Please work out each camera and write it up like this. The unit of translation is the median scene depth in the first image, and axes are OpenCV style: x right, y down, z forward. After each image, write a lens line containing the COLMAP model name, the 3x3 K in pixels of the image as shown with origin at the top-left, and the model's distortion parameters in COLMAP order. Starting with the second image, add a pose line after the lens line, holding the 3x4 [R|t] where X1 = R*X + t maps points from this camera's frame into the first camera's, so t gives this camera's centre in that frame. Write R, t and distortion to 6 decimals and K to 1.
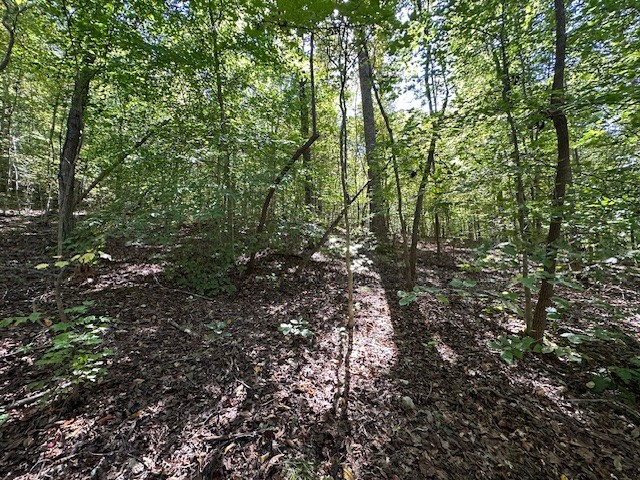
lens RADIAL K [[256.2, 0, 319.7], [0, 256.2, 239.7], [0, 0, 1]] dist [-0.000889, 0.000387]
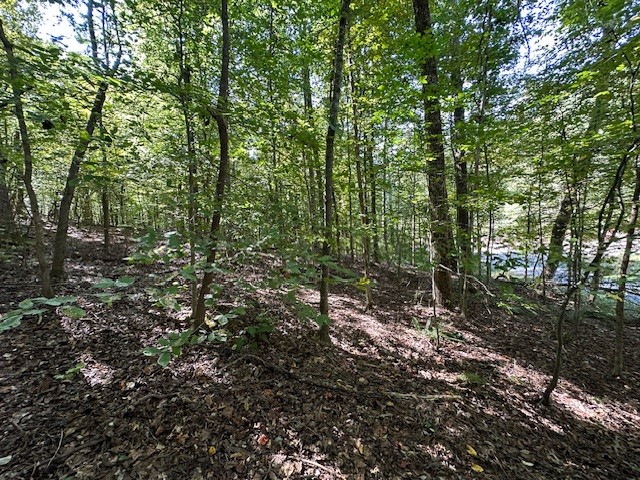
lens RADIAL K [[256.2, 0, 321.3], [0, 256.2, 240.4], [0, 0, 1]] dist [-0.000889, 0.000387]
pose [[0.432562, 0.004007, 0.901595, 0.088602], [-0.038852, 0.999144, 0.014200, 0.004715], [-0.900767, -0.041171, 0.432348, 0.075658]]
